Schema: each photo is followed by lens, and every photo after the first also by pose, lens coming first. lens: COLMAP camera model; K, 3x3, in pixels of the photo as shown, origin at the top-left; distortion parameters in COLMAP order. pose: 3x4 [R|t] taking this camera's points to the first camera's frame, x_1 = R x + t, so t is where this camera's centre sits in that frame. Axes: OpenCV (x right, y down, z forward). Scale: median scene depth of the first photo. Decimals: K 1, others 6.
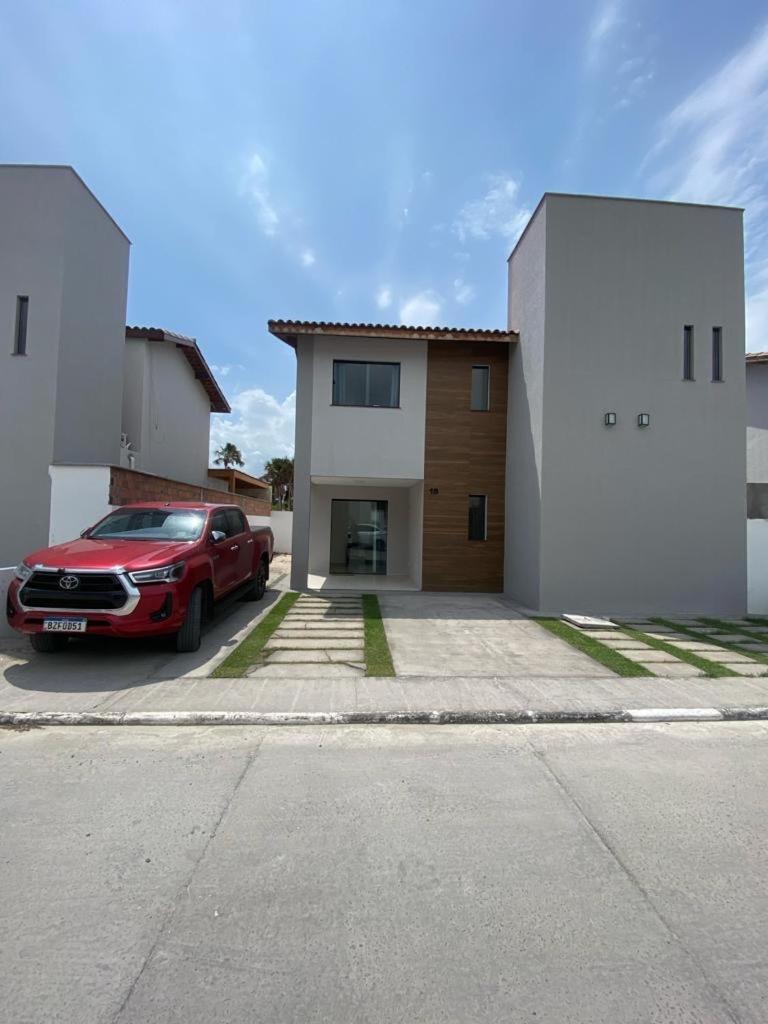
lens RADIAL K [[417.0, 0, 389.3], [0, 417.0, 510.6], [0, 0, 1]] dist [0.034977, -0.025953]
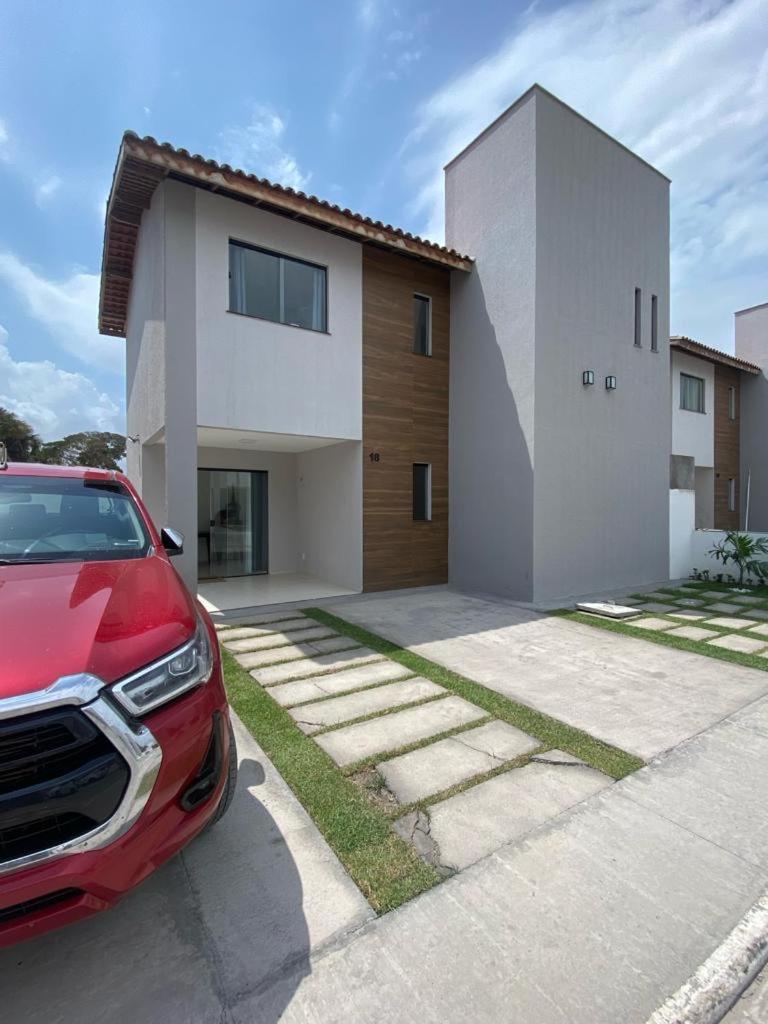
lens RADIAL K [[459.2, 0, 384.3], [0, 459.2, 508.6], [0, 0, 1]] dist [0.023139, -0.021286]
pose [[0.878960, -0.031161, 0.475877, -0.315373], [0.009065, 0.998774, 0.048658, 0.005625], [-0.476810, -0.038454, 0.878165, 0.331818]]
